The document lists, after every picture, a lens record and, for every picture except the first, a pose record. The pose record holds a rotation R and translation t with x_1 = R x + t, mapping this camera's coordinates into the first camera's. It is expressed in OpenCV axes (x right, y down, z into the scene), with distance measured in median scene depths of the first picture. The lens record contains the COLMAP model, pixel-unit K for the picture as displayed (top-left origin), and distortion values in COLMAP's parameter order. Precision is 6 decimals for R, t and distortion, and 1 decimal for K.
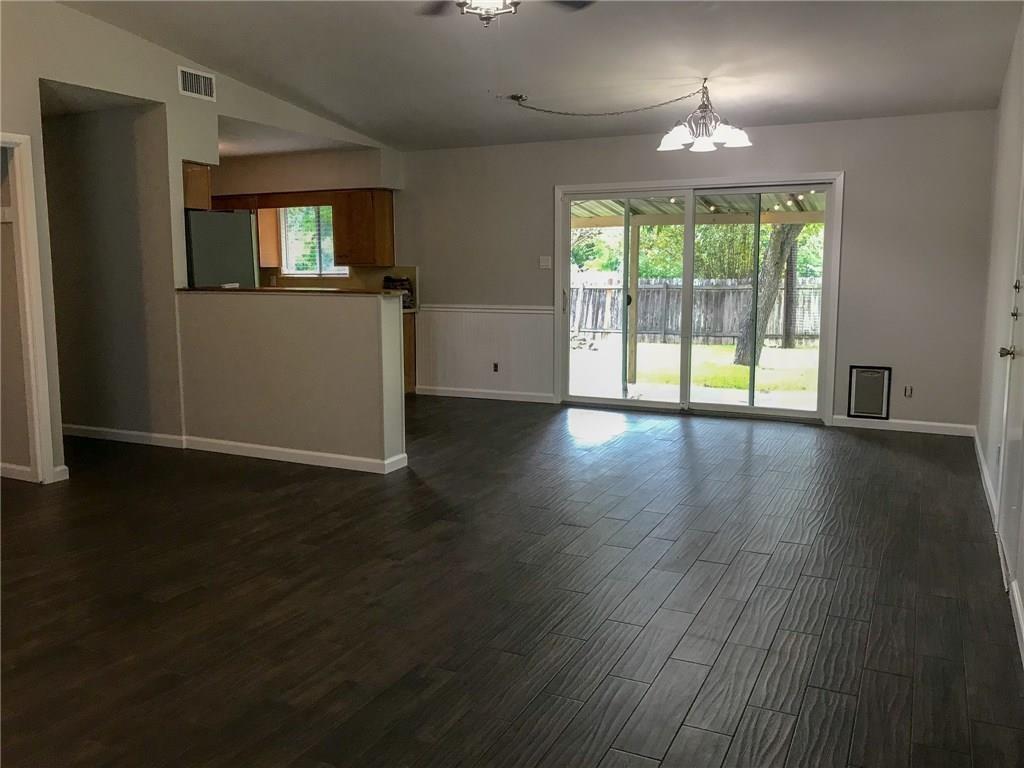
lens RADIAL K [[848.1, 0, 525.5], [0, 848.1, 382.7], [0, 0, 1]] dist [0.041661, -0.046083]
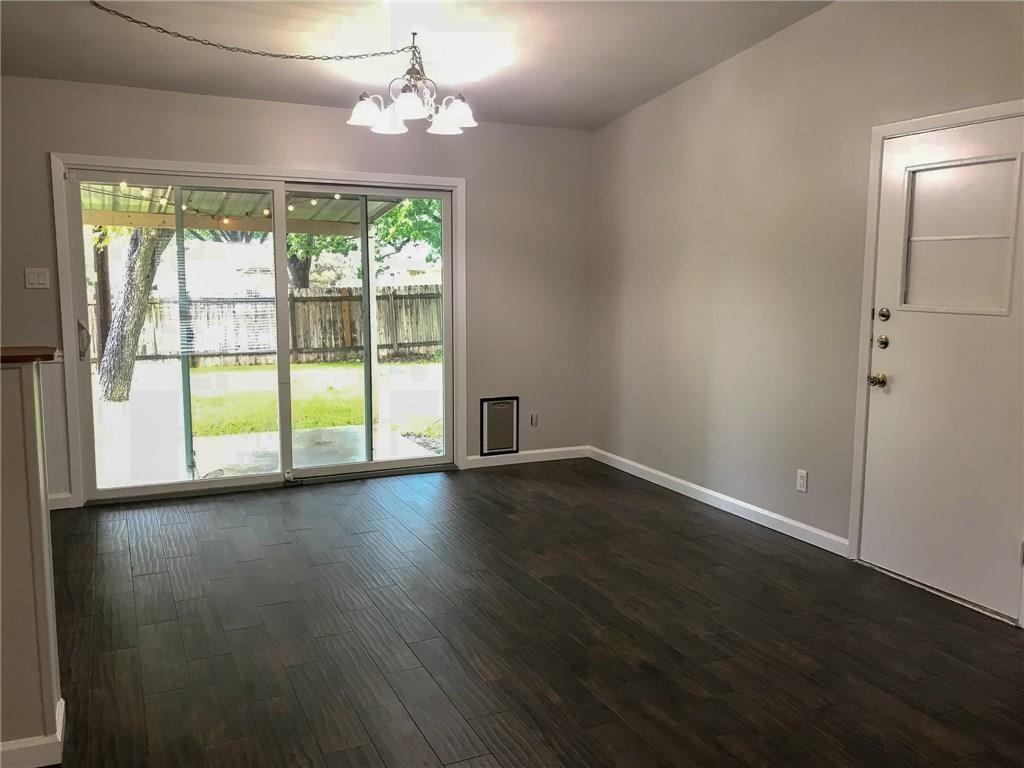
lens RADIAL K [[848.1, 0, 525.5], [0, 848.1, 382.7], [0, 0, 1]] dist [0.041661, -0.046083]
pose [[0.624950, -0.094711, 0.774898, -0.275906], [0.102925, 0.993945, 0.038476, -0.066703], [-0.773850, 0.055711, 0.630914, 0.412802]]
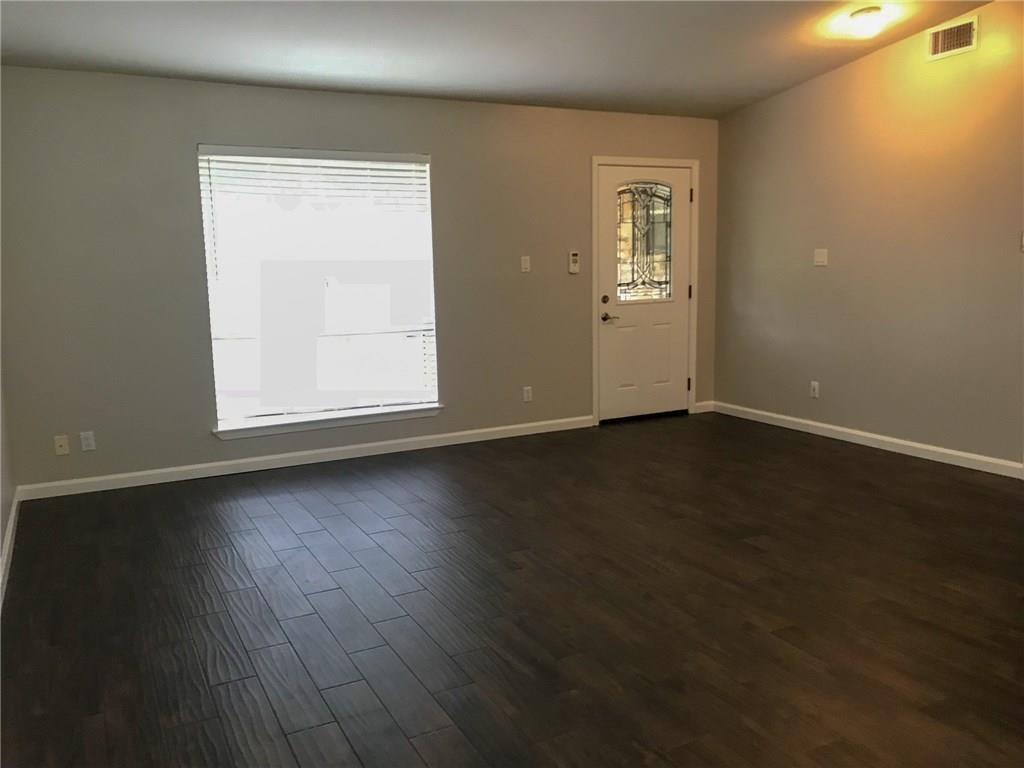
lens RADIAL K [[848.1, 0, 525.5], [0, 848.1, 382.7], [0, 0, 1]] dist [0.041661, -0.046083]
pose [[-0.599134, 0.130058, -0.790015, 0.328889], [-0.092640, 0.968830, 0.229752, -0.099078], [0.795271, 0.210839, -0.568410, 0.690431]]
